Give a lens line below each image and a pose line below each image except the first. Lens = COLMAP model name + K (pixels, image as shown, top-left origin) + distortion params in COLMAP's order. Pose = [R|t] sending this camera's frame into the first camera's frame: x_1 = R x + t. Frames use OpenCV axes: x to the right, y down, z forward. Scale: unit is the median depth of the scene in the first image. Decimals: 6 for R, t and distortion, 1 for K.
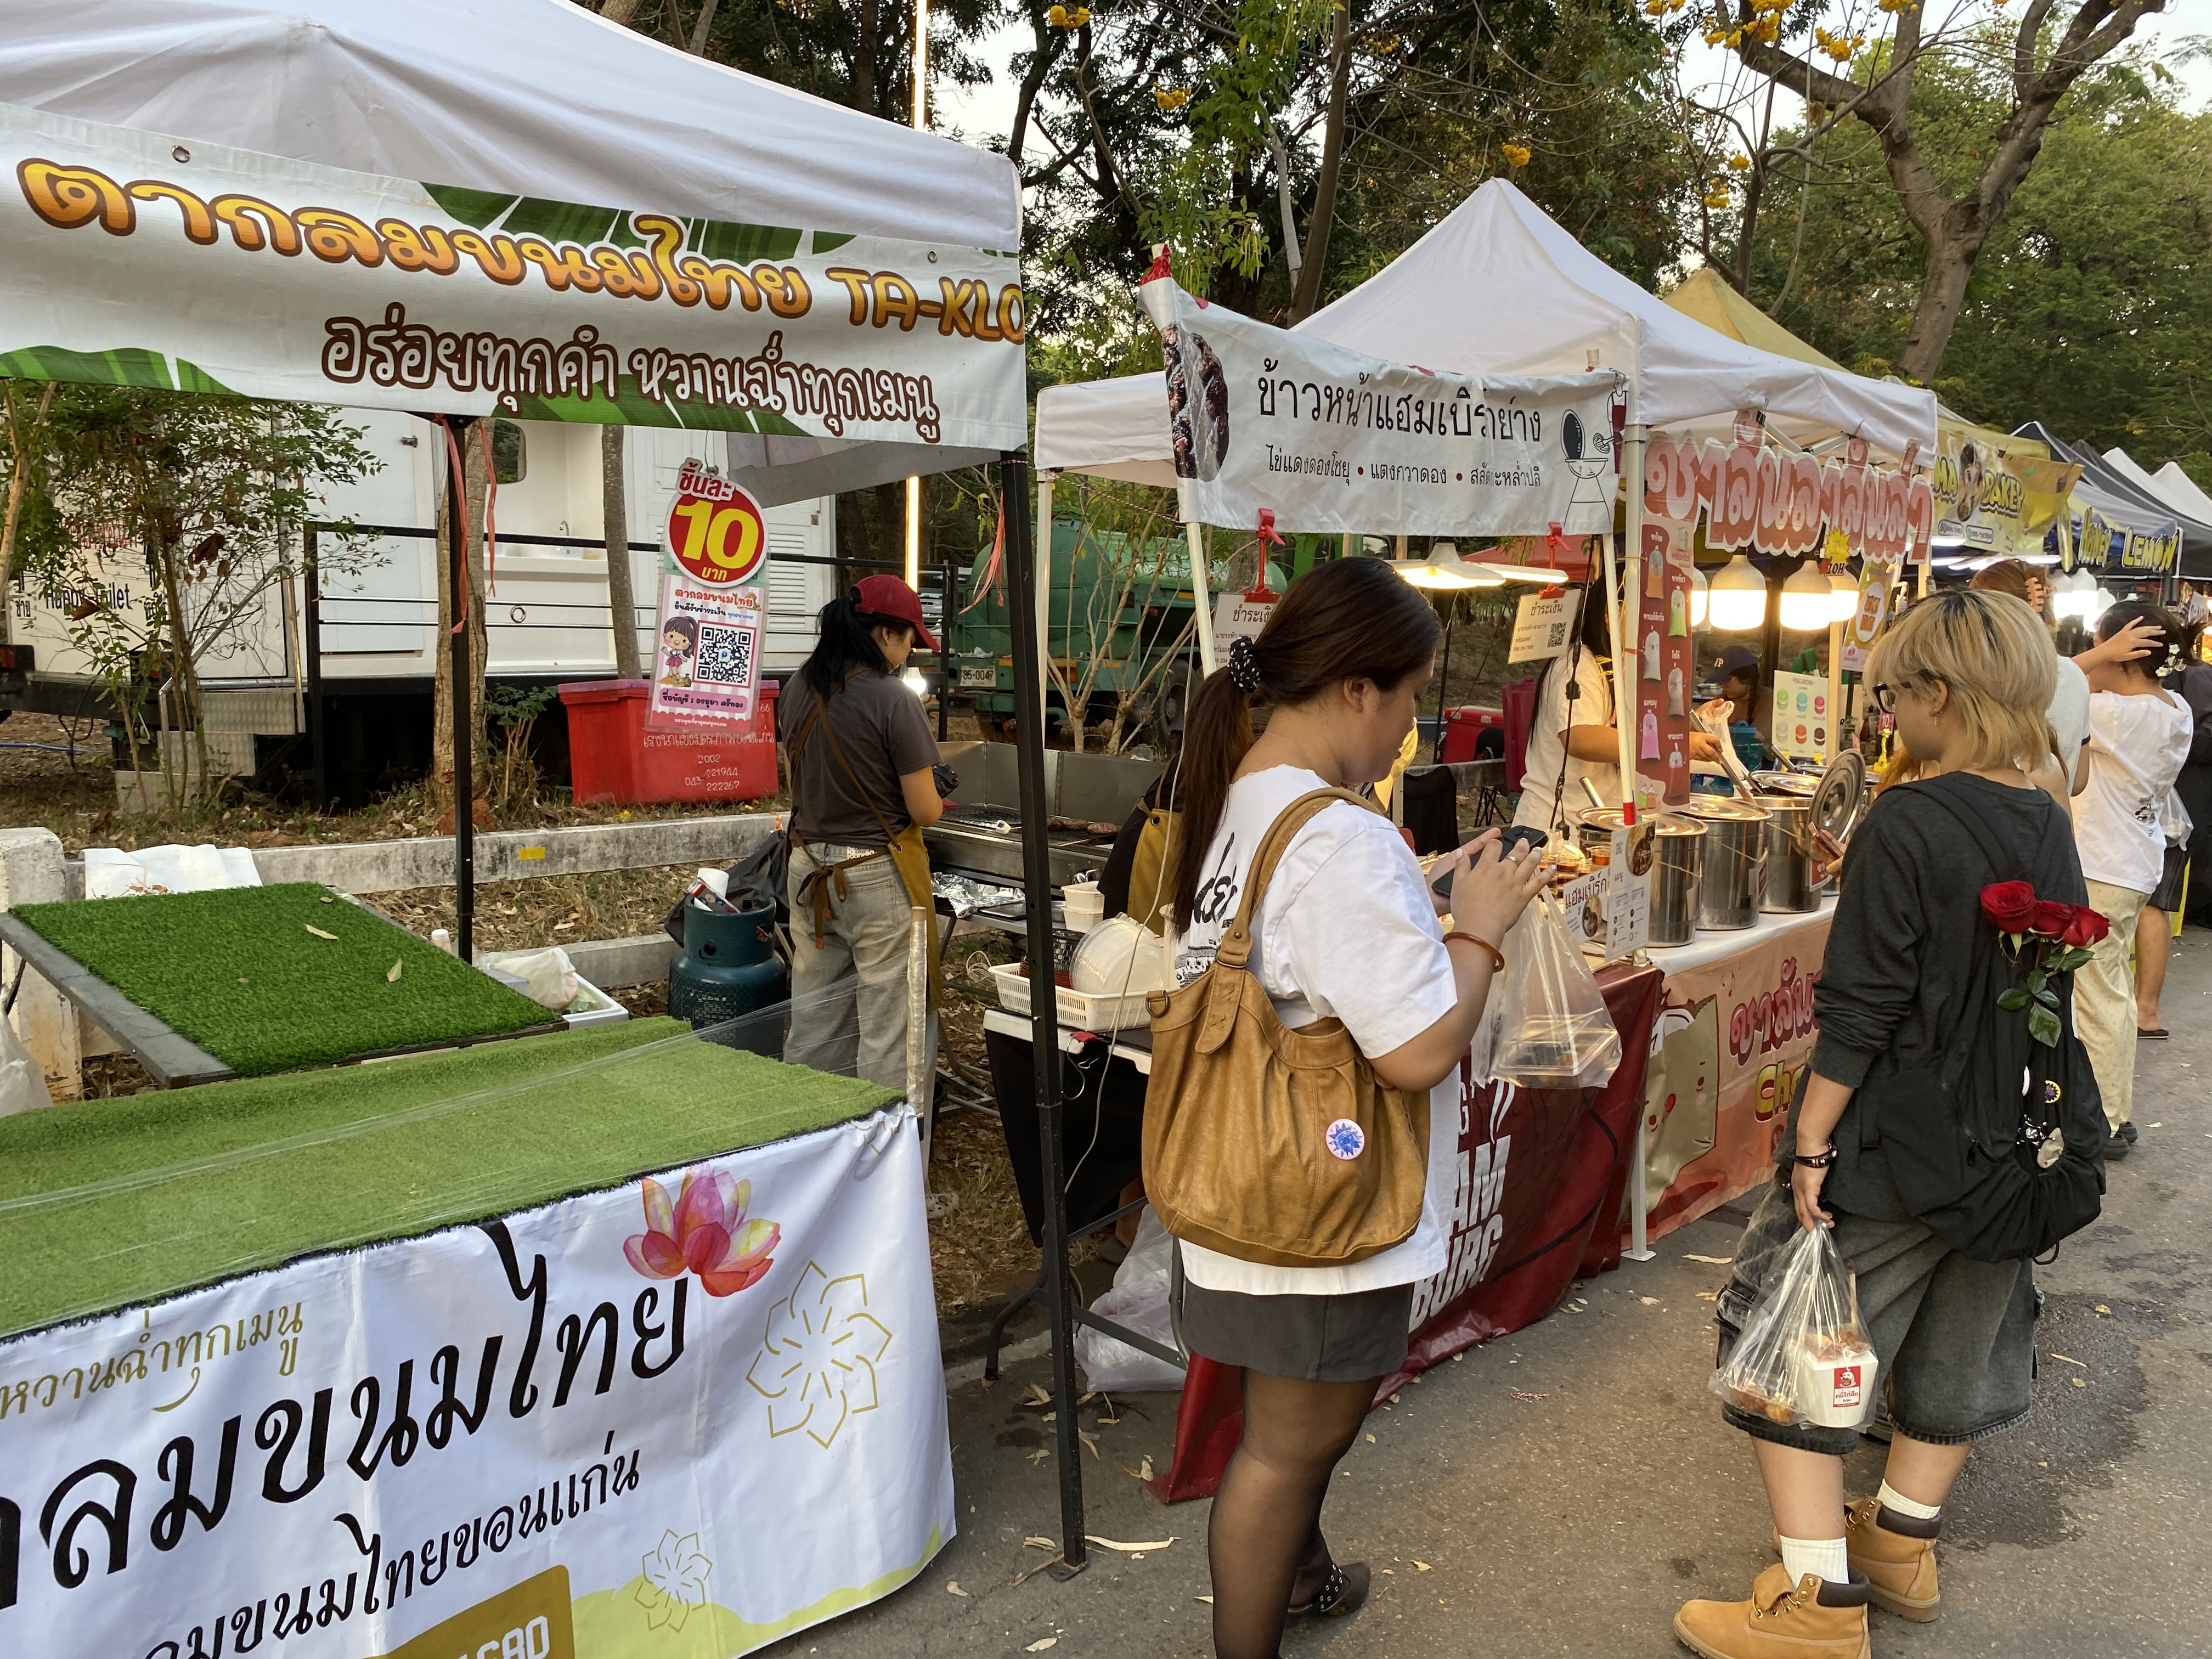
lens RADIAL K [[1677.6, 0, 1106.0], [0, 1677.6, 829.5], [0, 0, 1]] dist [0.001125, -0.009611]
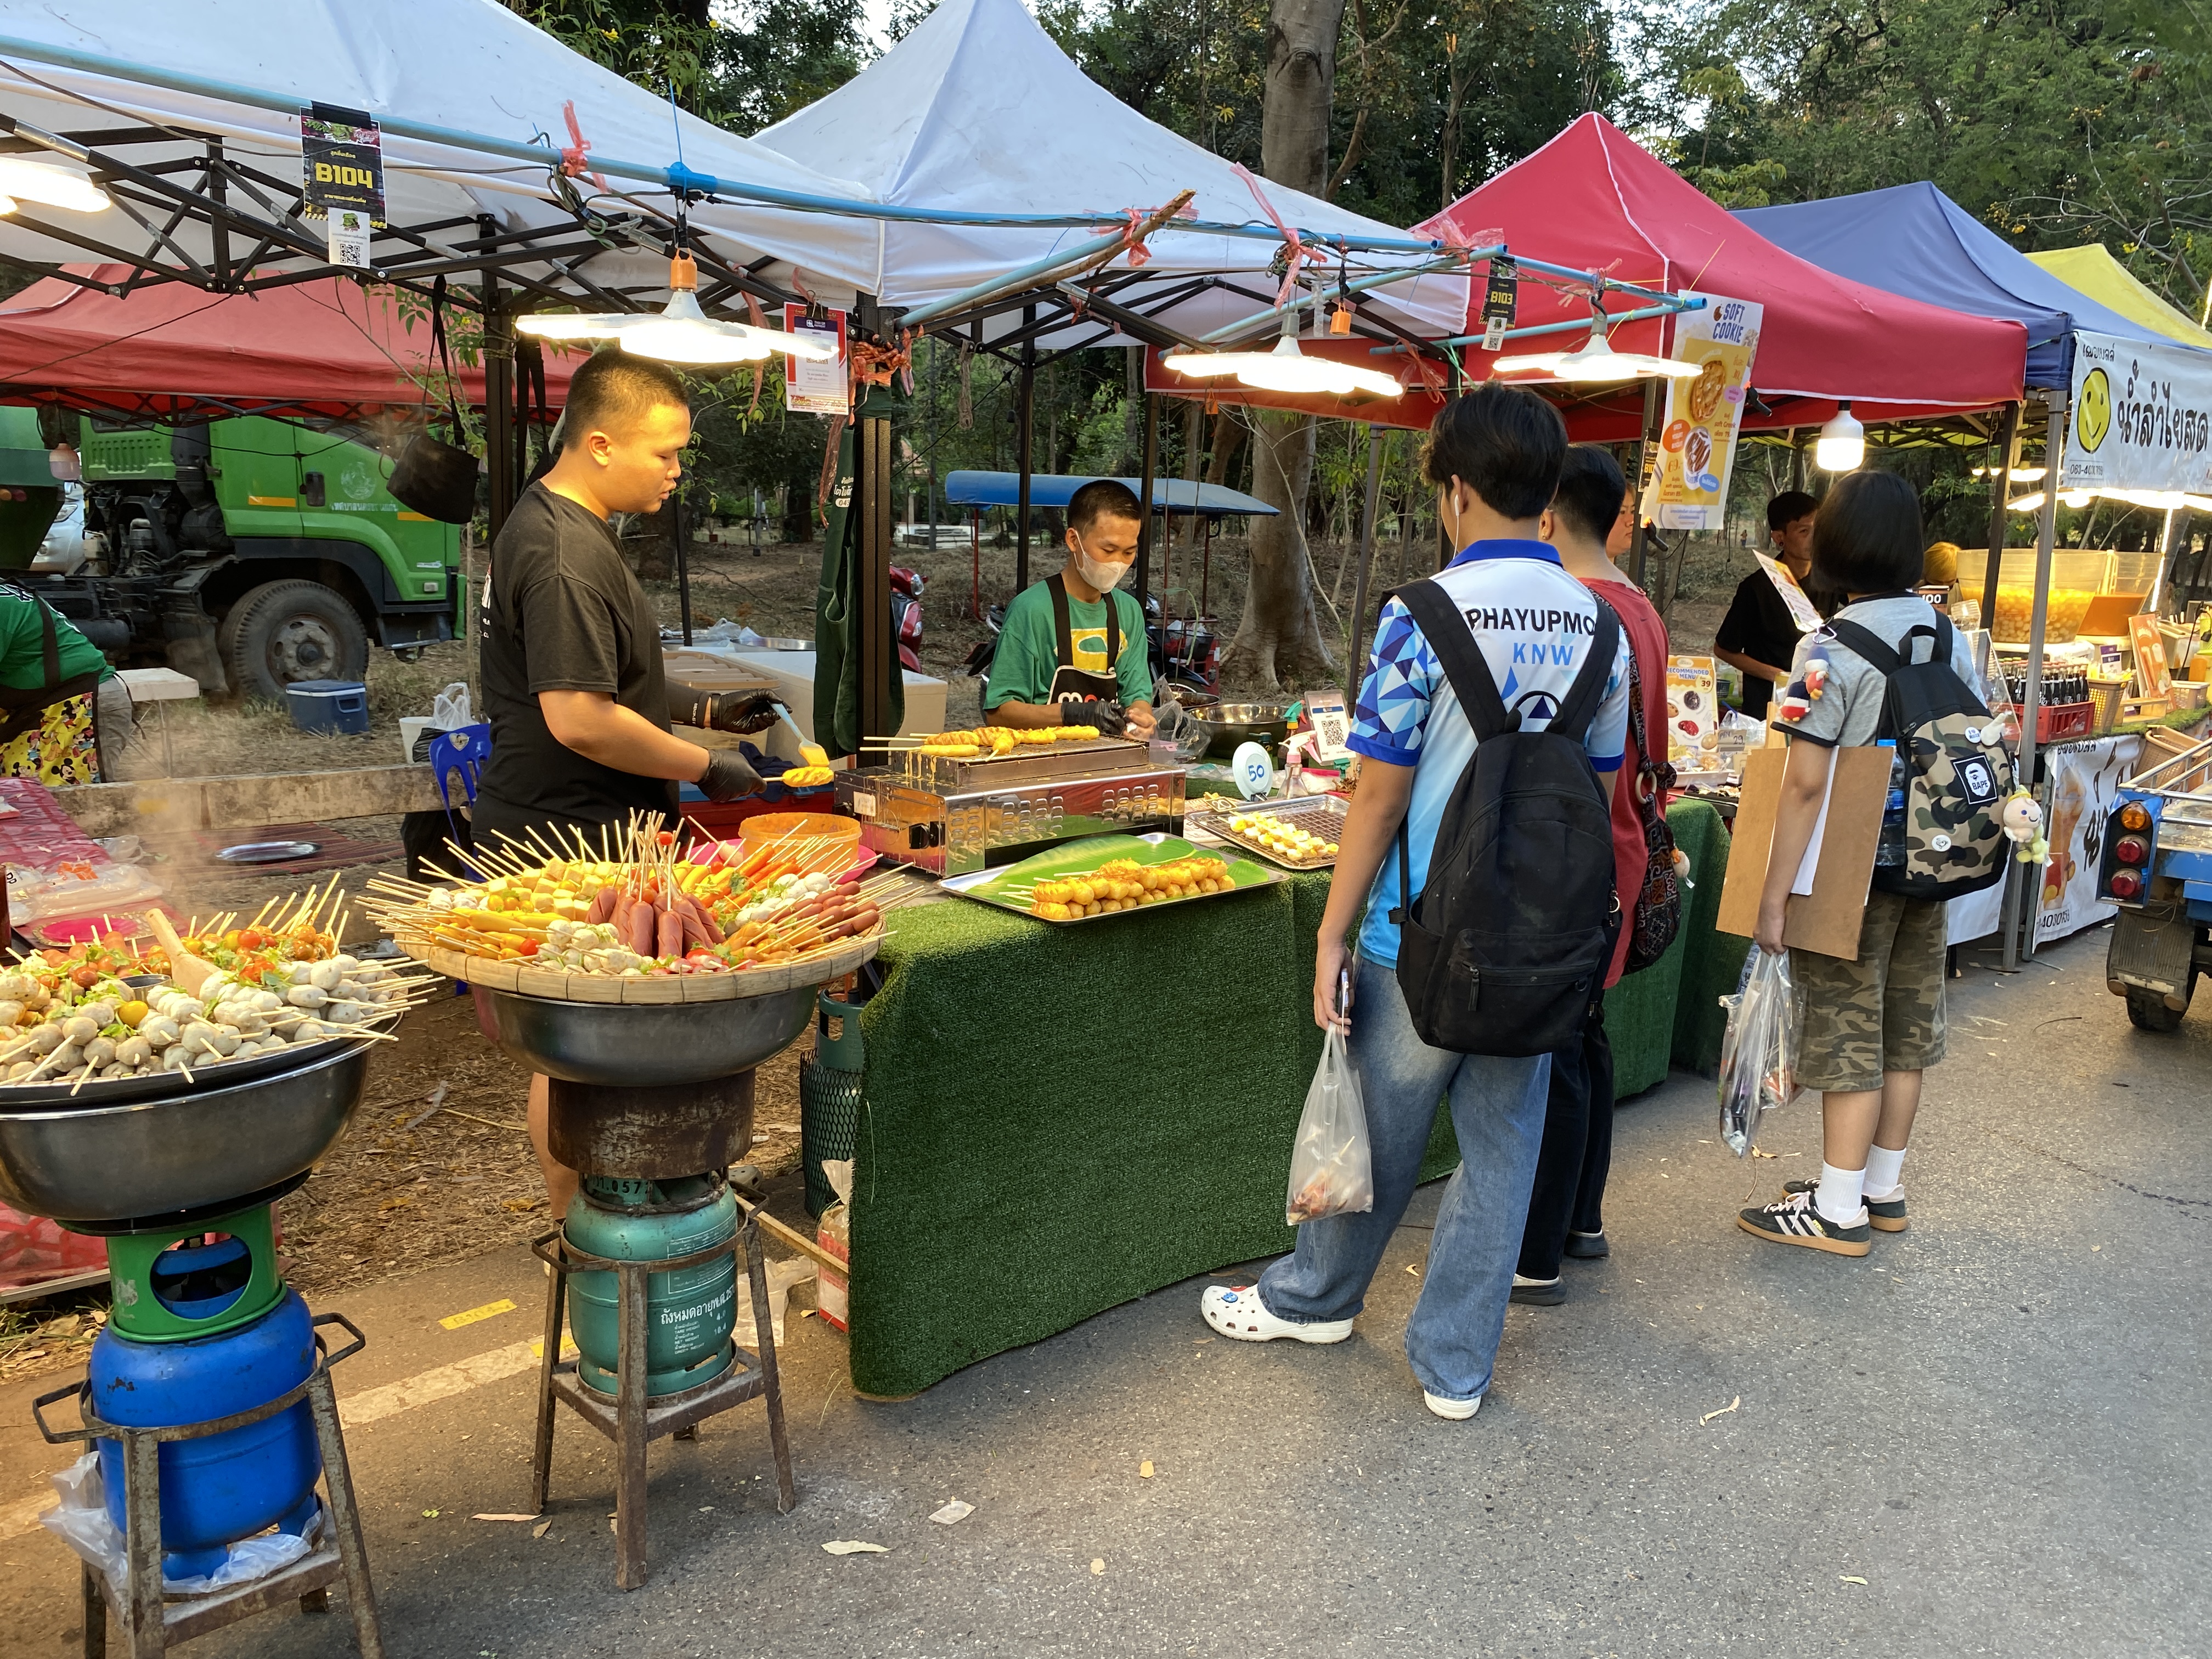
lens RADIAL K [[1666.3, 0, 1106.0], [0, 1666.3, 829.5], [0, 0, 1]] dist [0.019542, -0.022270]
pose [[0.996141, 0.015260, -0.086435, 2.152262], [-0.011220, 0.998830, 0.047034, -0.214416], [0.087052, -0.045882, 0.995147, 2.107481]]
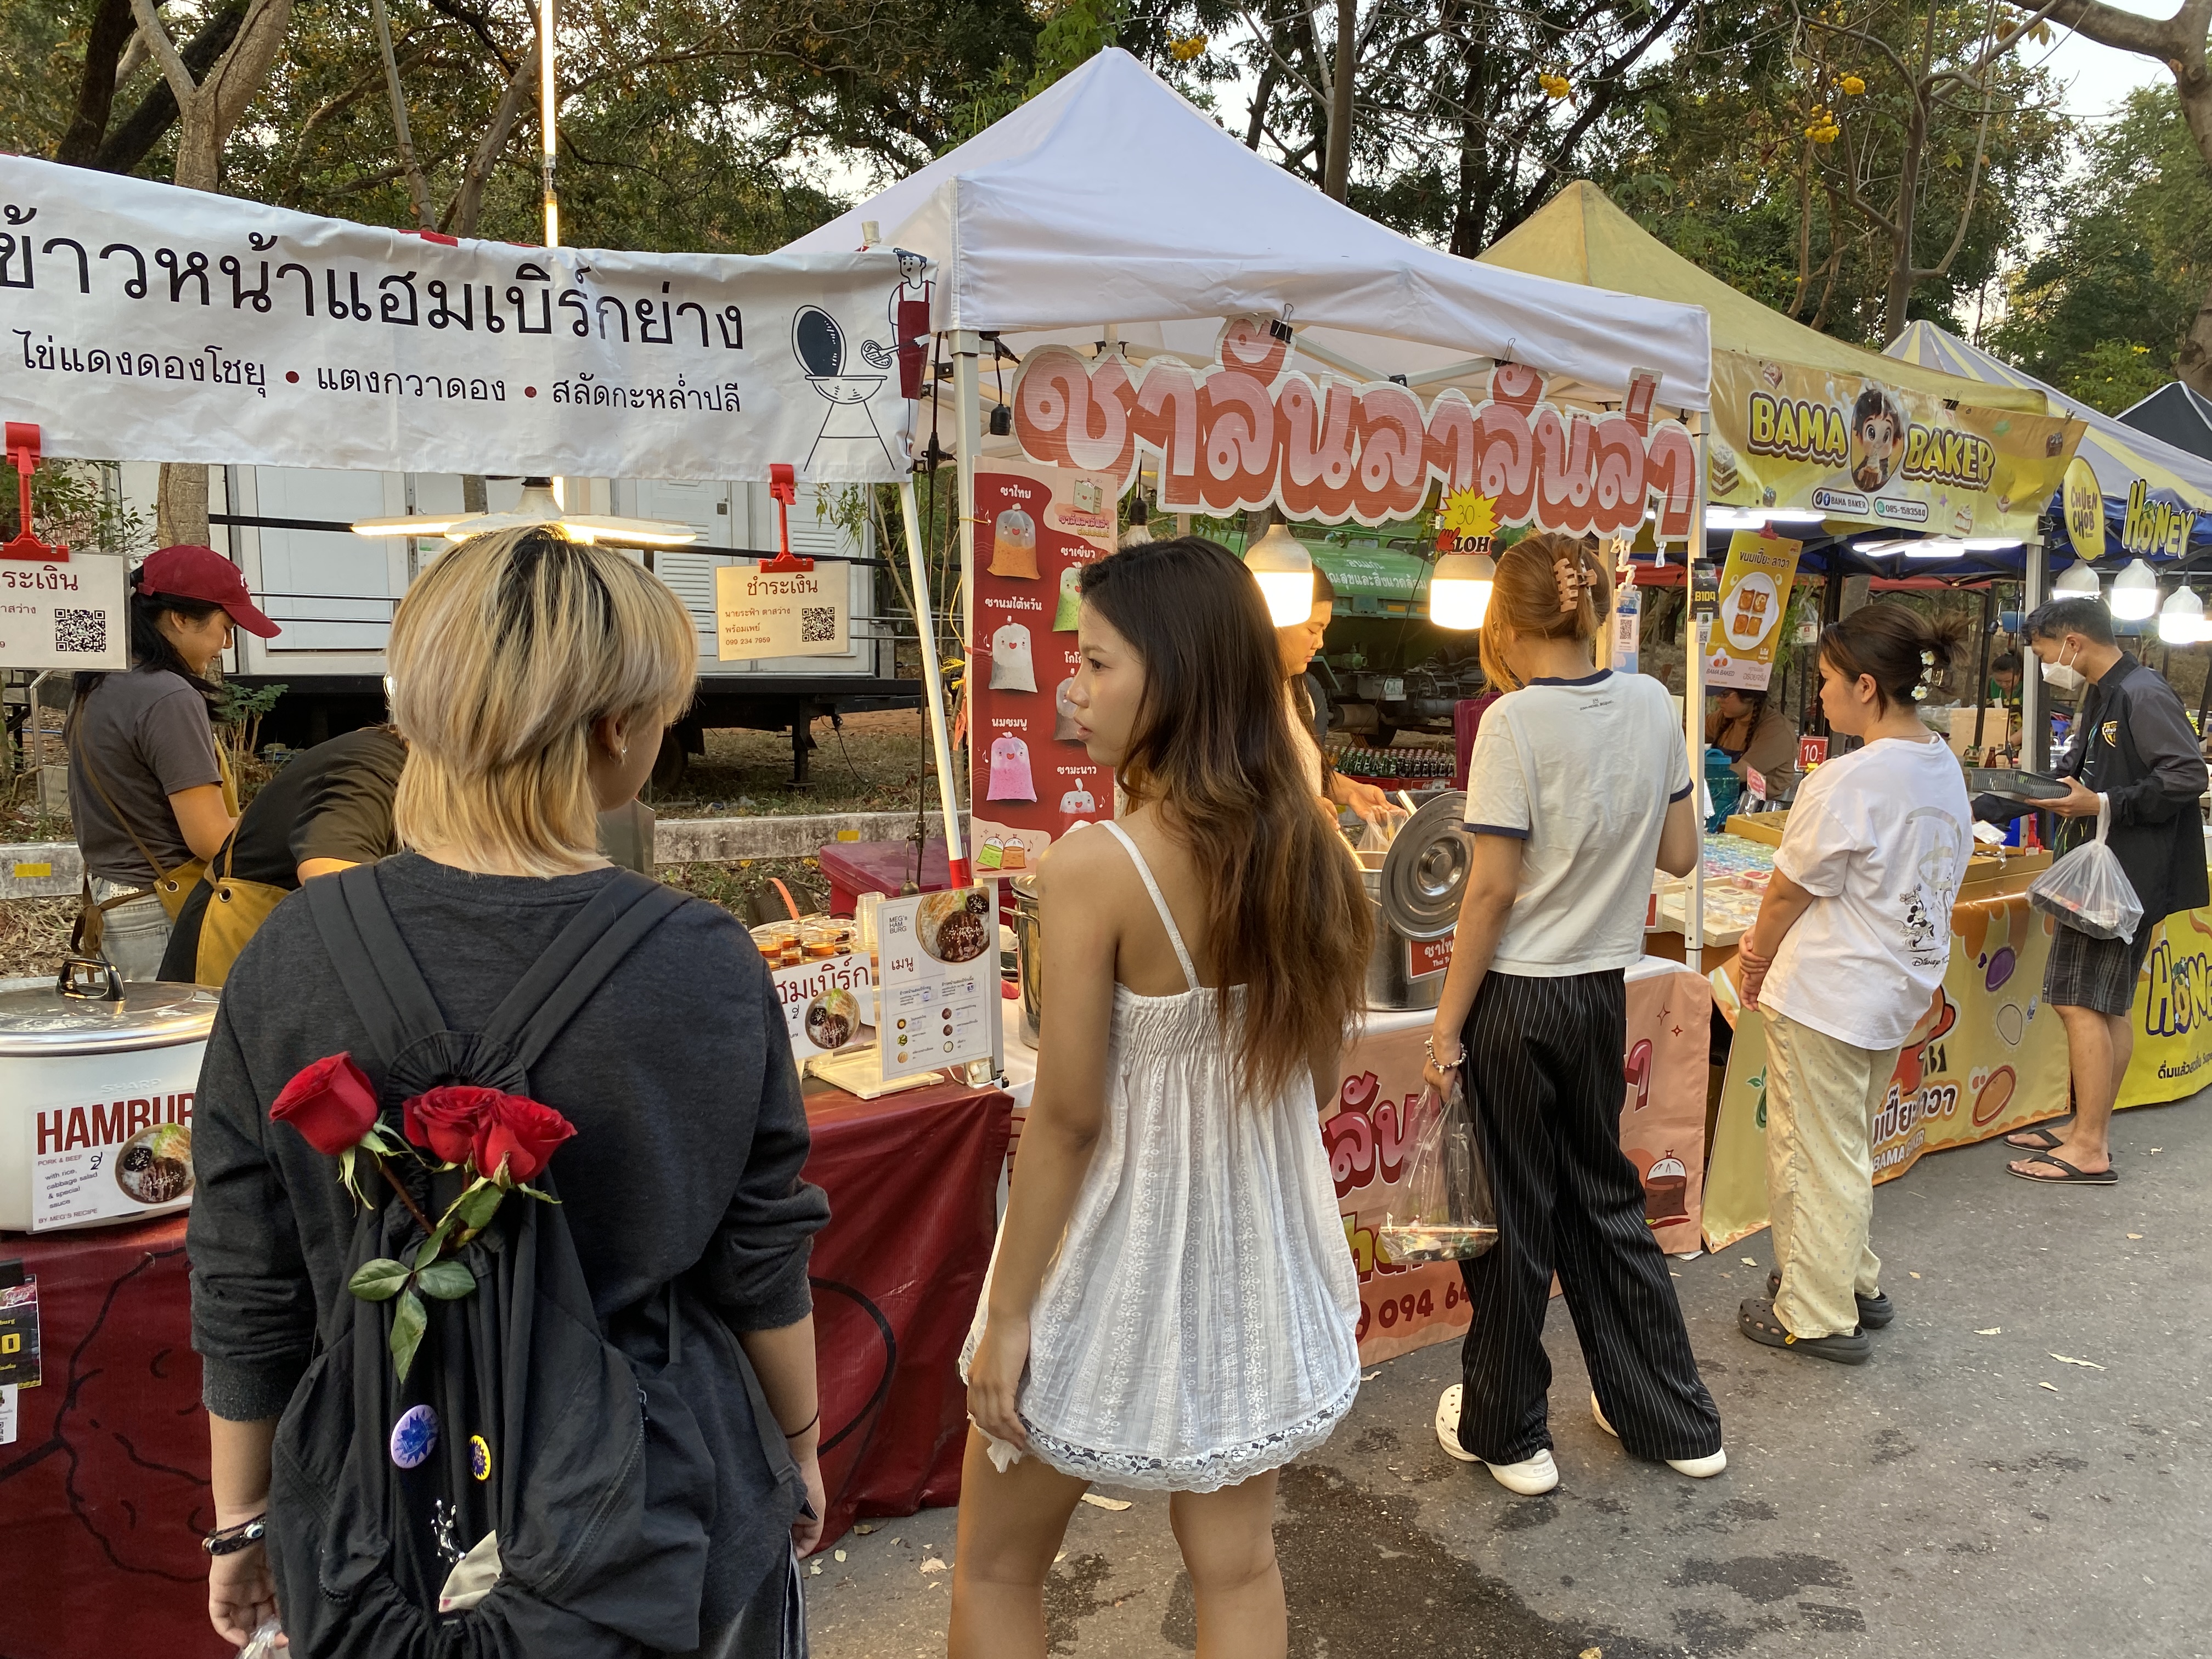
lens RADIAL K [[1677.2, 0, 1115.9], [0, 1677.2, 824.9], [0, 0, 1]] dist [0.046466, -0.060245]
pose [[0.983414, 0.028313, -0.179151, 0.441473], [-0.030435, 0.999495, -0.009110, -0.023300], [0.178802, 0.014412, 0.983779, 0.267324]]
